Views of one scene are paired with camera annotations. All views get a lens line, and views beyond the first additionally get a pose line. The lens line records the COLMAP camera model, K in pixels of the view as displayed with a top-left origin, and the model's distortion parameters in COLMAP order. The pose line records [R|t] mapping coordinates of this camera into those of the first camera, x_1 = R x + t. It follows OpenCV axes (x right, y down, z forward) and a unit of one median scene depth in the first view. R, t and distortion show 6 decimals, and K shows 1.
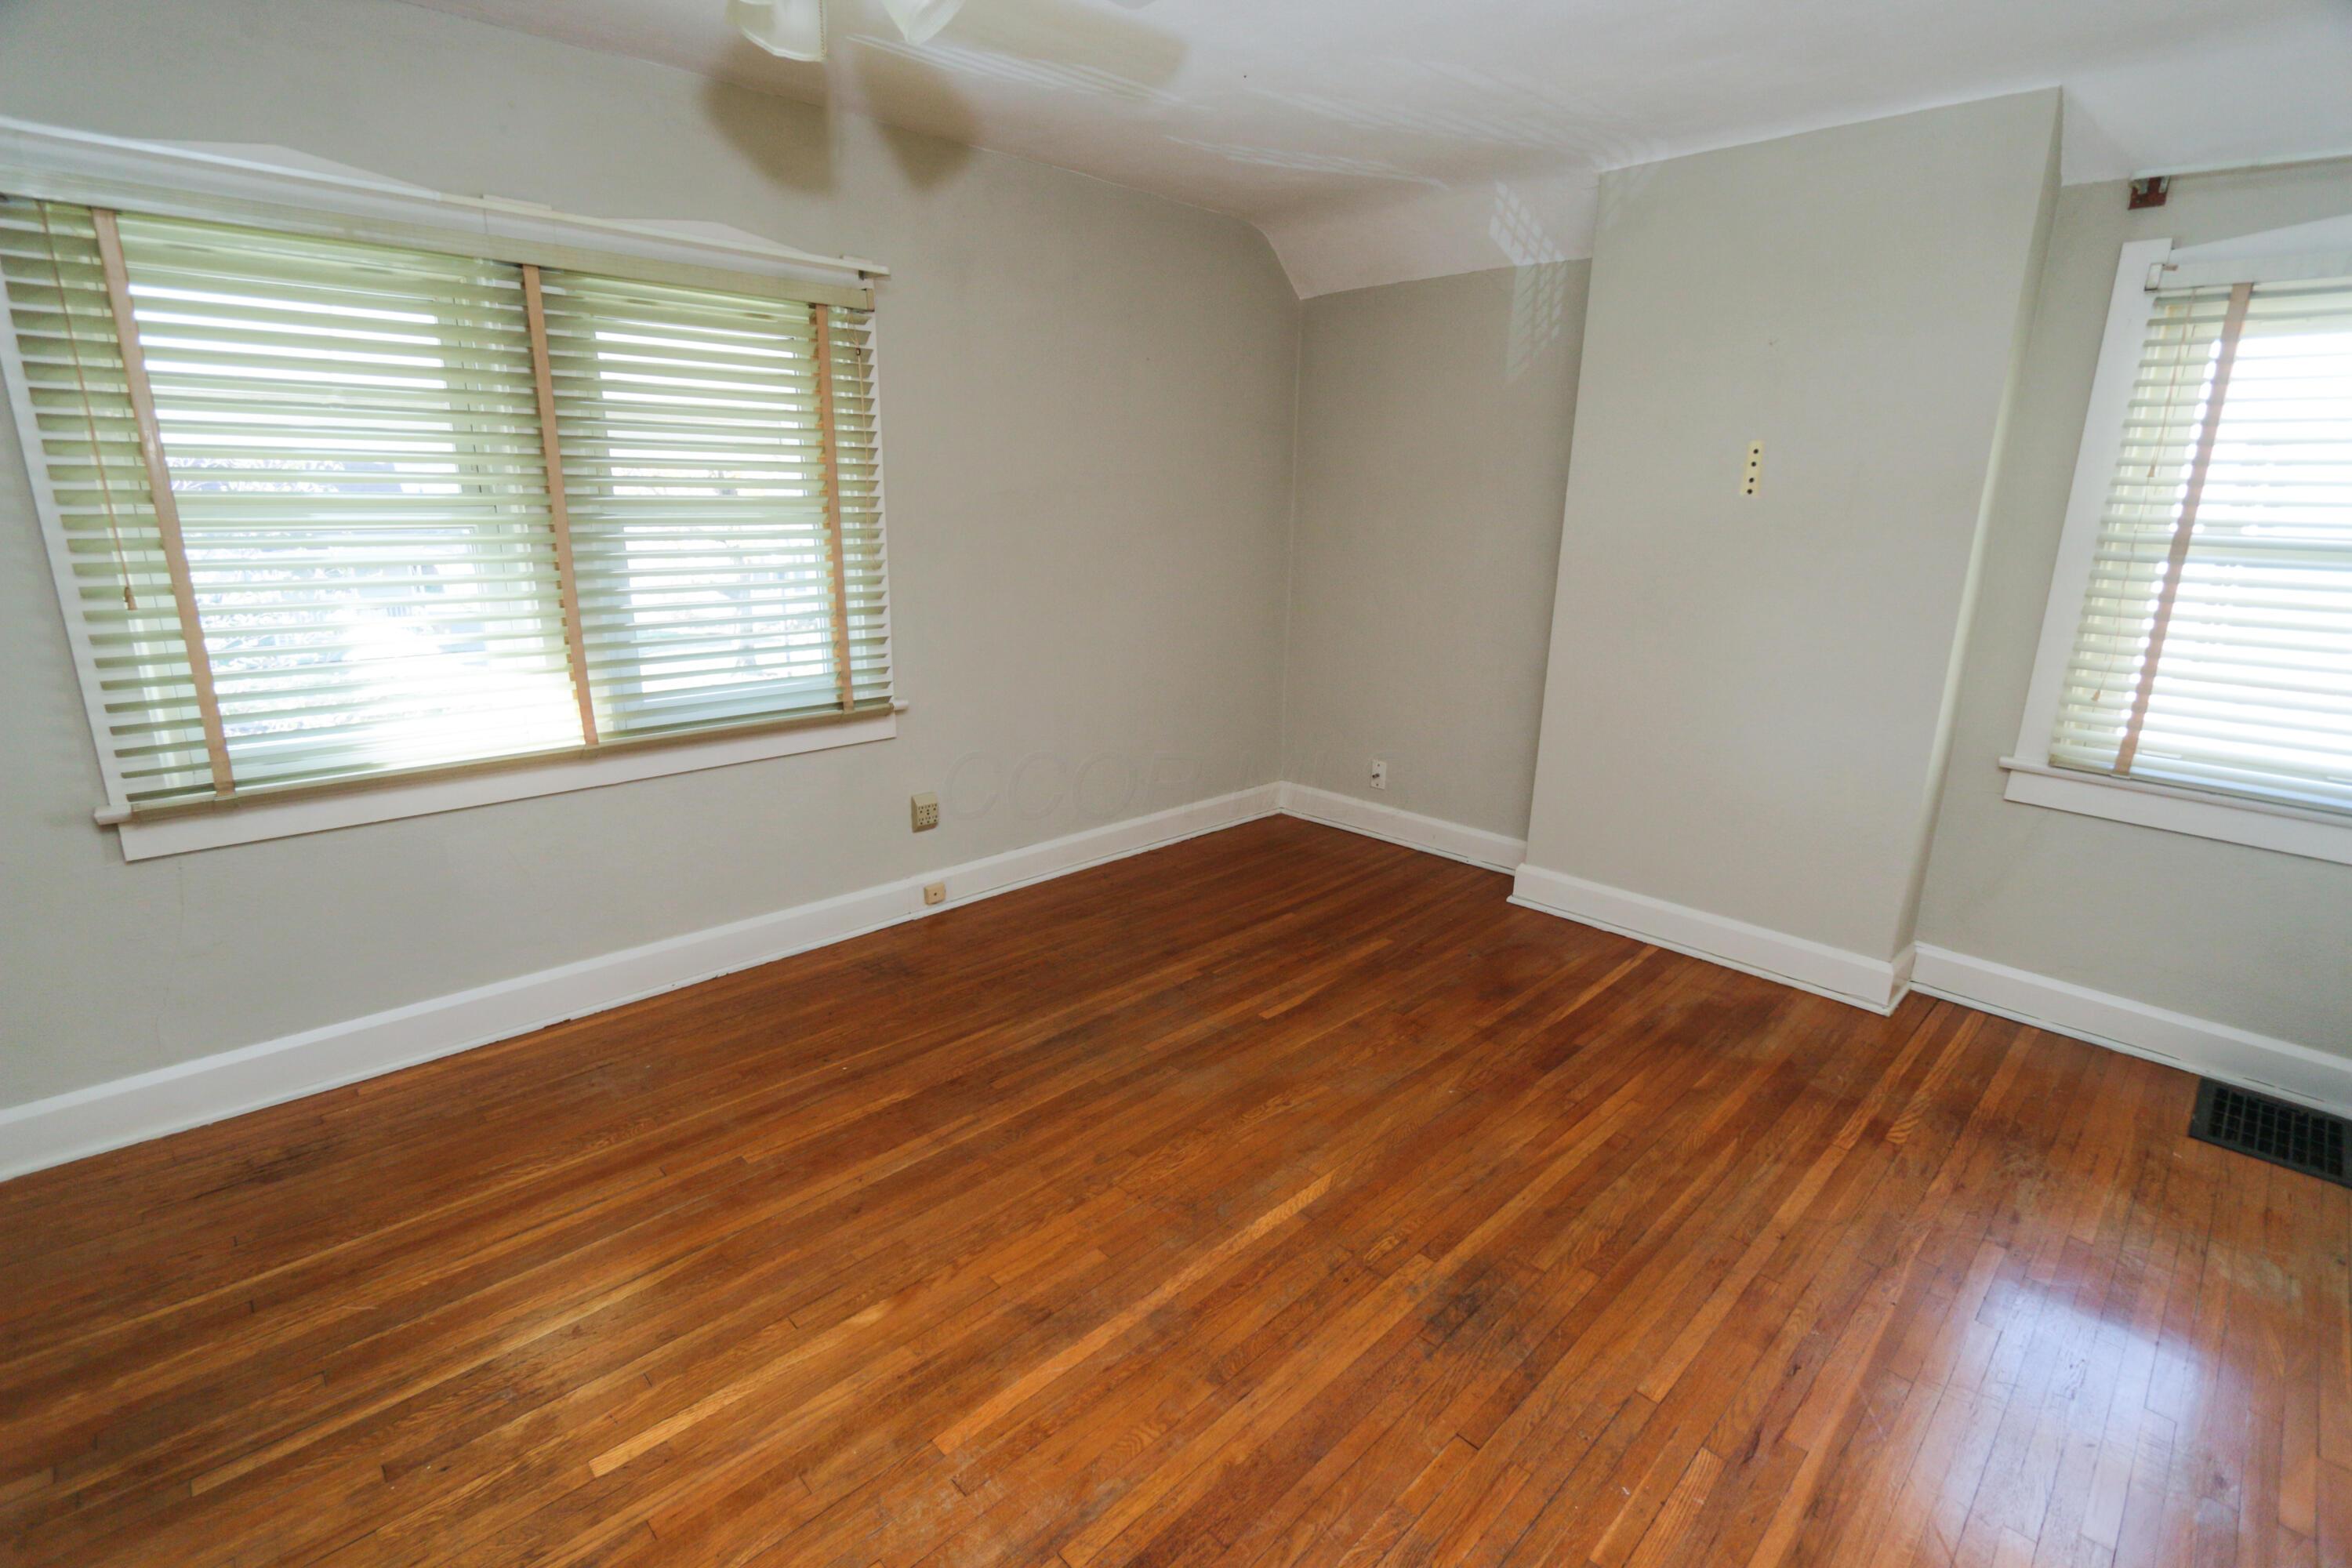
lens RADIAL K [[1089.1, 0, 1176.0], [0, 1089.1, 784.0], [0, 0, 1]] dist [-0.014766, 0.000771]
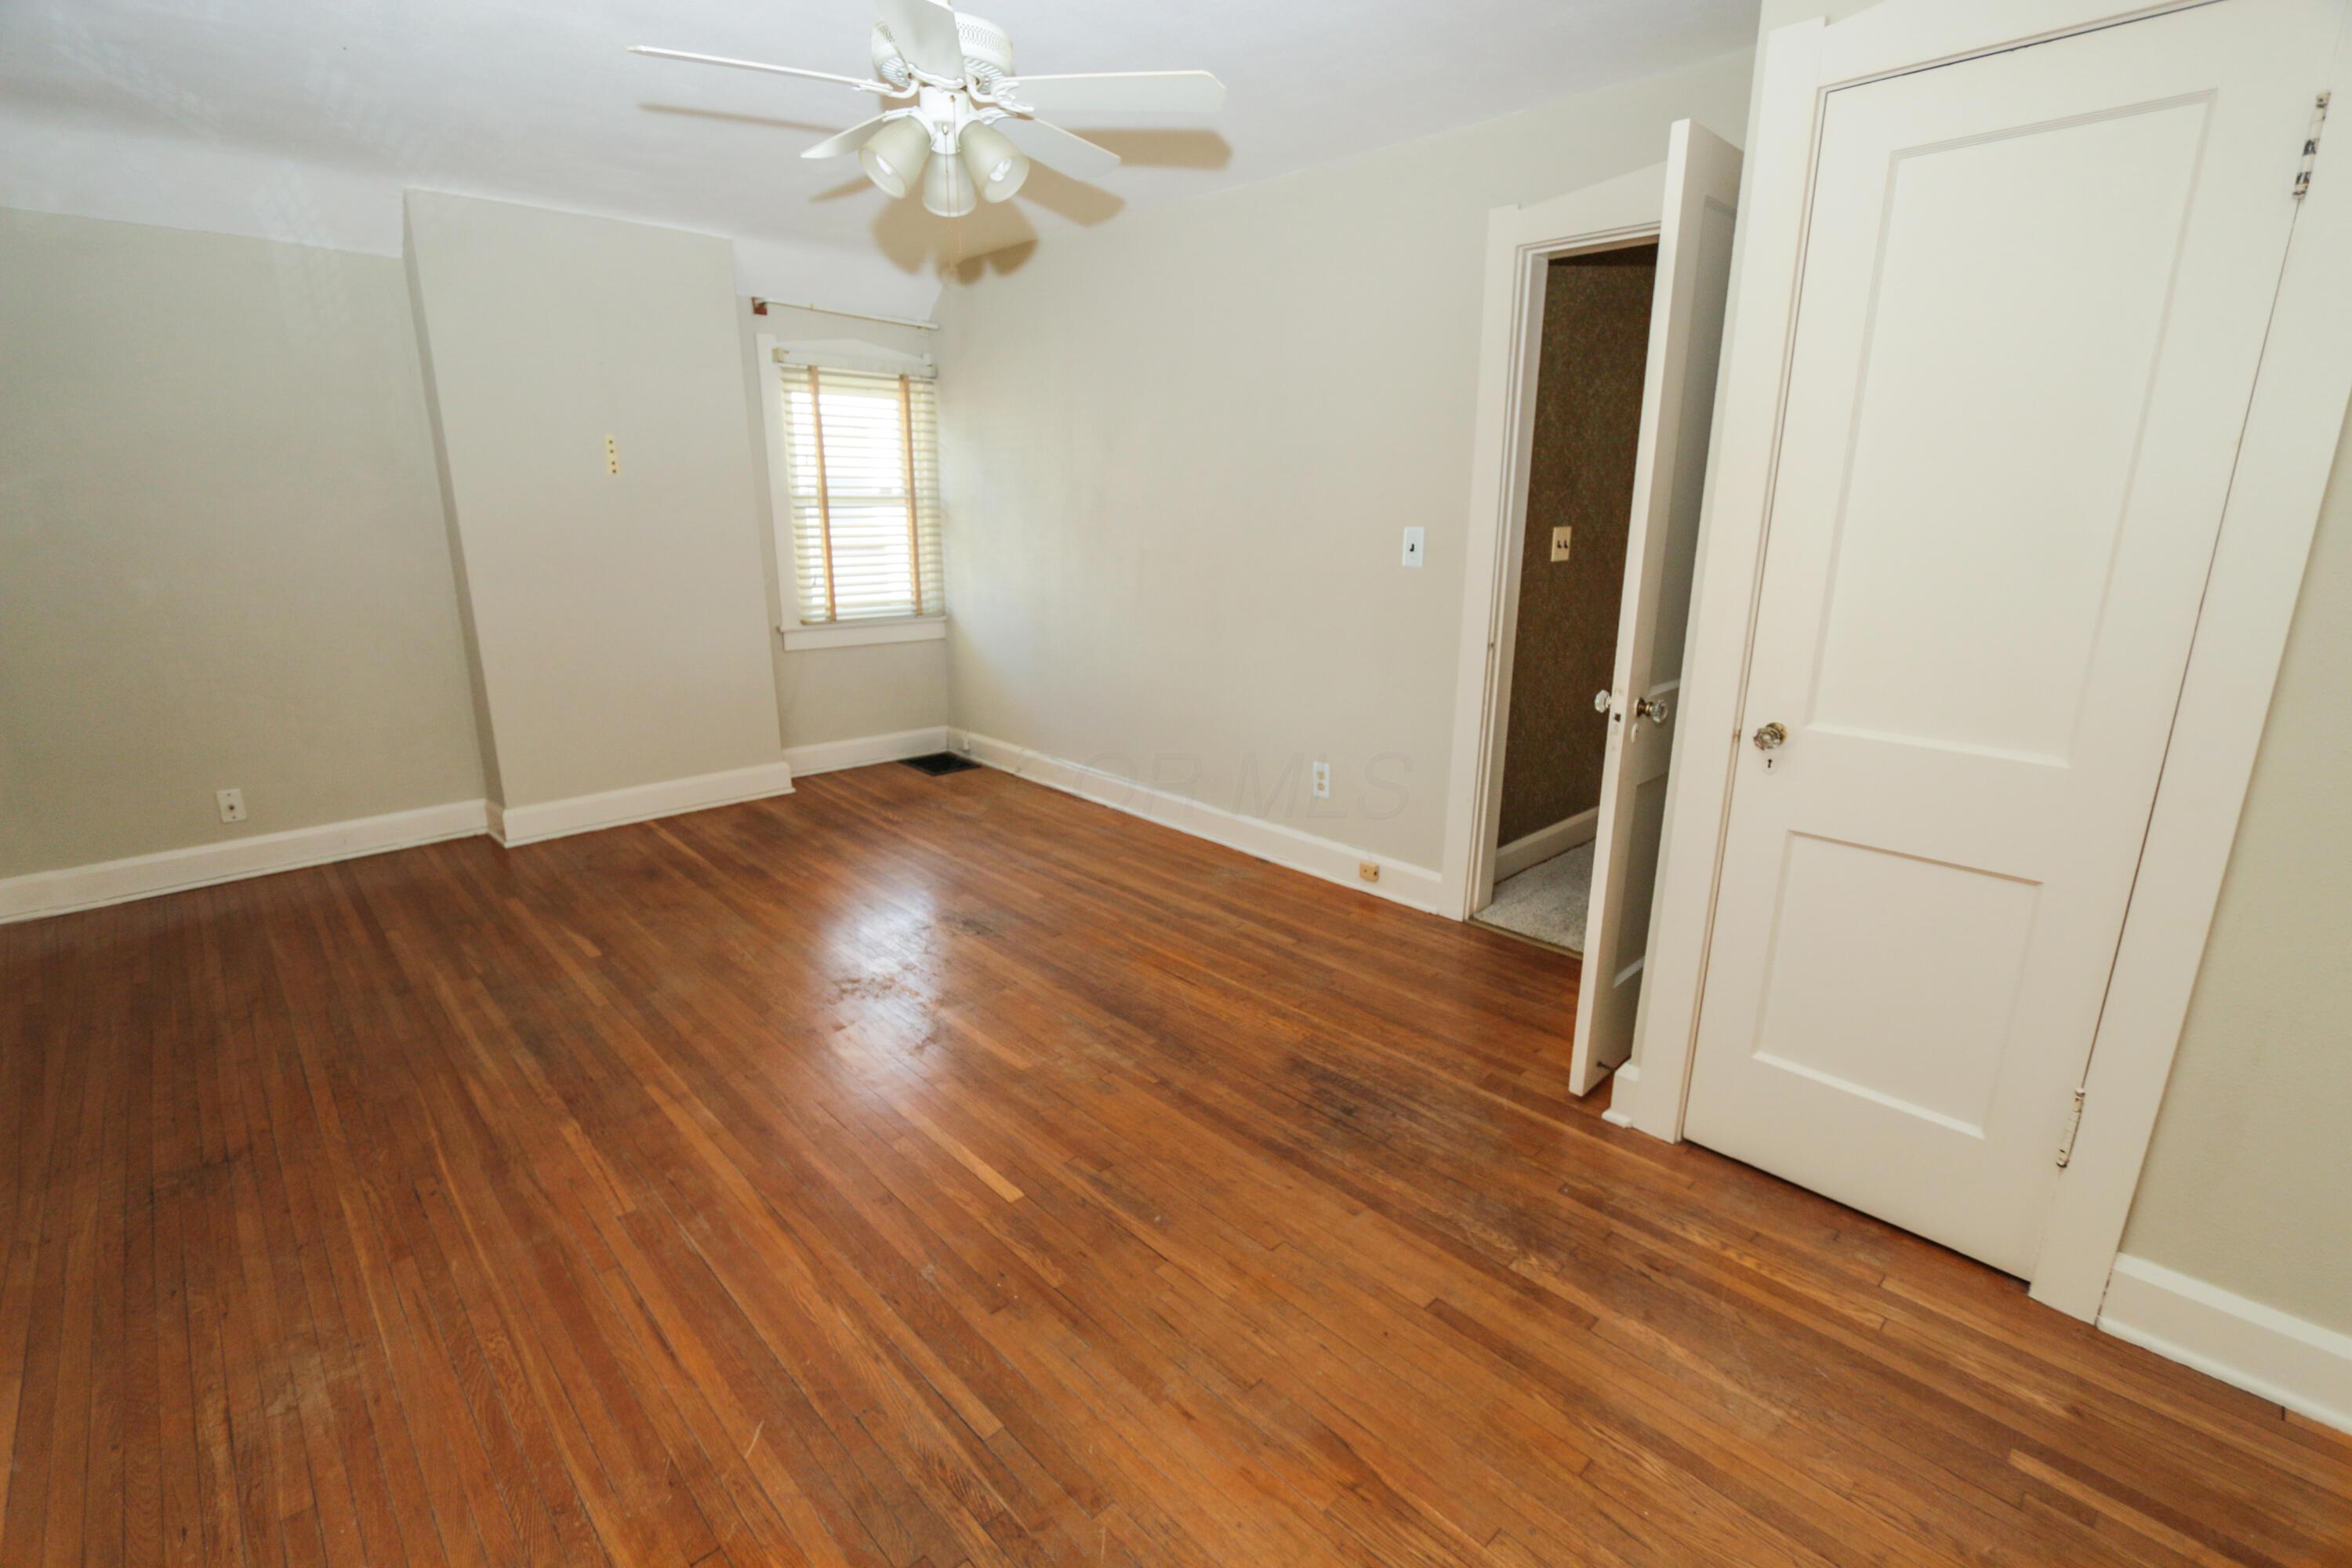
lens RADIAL K [[1089.1, 0, 1176.0], [0, 1089.1, 784.0], [0, 0, 1]] dist [-0.014766, 0.000771]
pose [[0.002970, -0.274614, 0.961550, -0.959802], [0.259944, 0.928711, 0.264432, -0.086823], [-0.965619, 0.249164, 0.074143, 0.328199]]
